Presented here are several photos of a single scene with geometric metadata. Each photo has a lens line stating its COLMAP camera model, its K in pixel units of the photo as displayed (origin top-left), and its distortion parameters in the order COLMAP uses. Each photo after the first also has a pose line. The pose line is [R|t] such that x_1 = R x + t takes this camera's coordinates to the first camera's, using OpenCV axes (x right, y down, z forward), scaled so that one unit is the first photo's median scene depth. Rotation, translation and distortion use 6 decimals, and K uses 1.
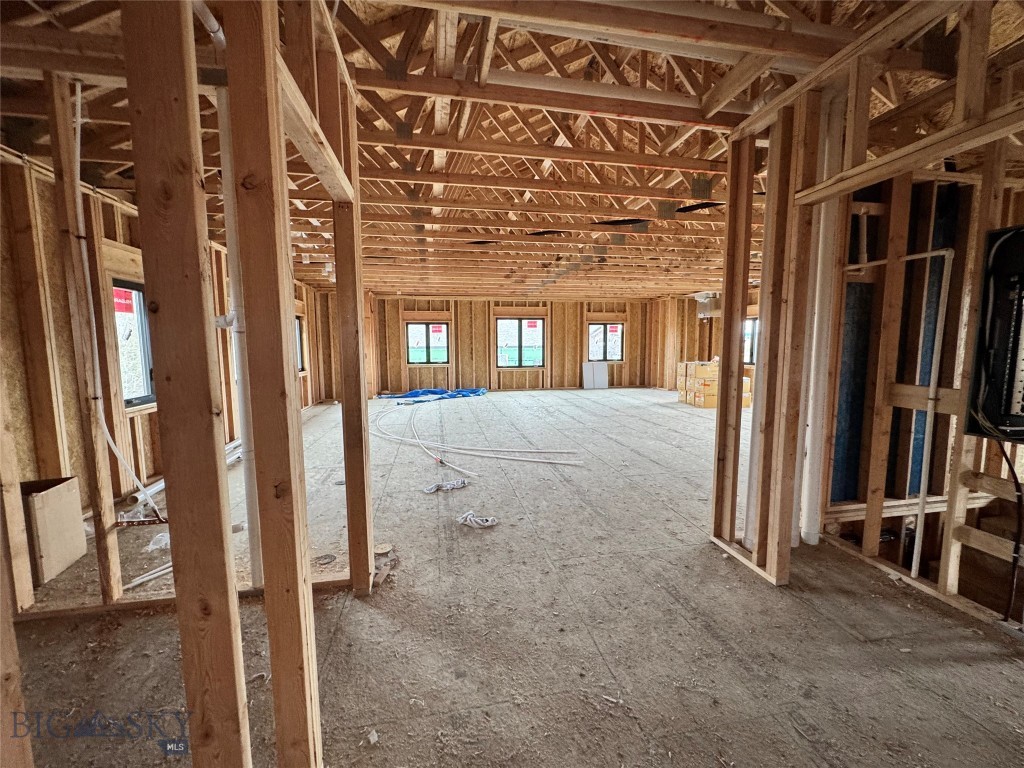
lens RADIAL K [[410.2, 0, 513.4], [0, 410.2, 383.4], [0, 0, 1]] dist [-0.002444, -0.000058]
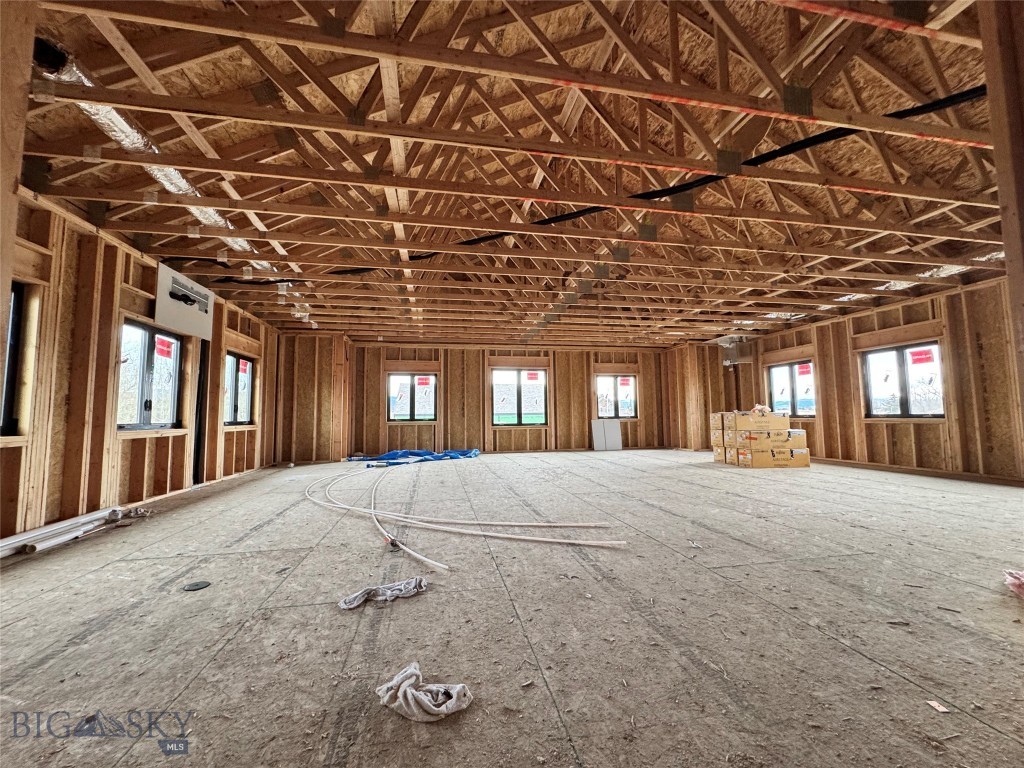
lens RADIAL K [[410.2, 0, 512.6], [0, 410.2, 383.6], [0, 0, 1]] dist [-0.002444, -0.000058]
pose [[0.999980, -0.005842, 0.002484, 0.000730], [0.006186, 0.984668, -0.174328, 0.026217], [-0.001428, 0.174340, 0.984684, 0.146081]]
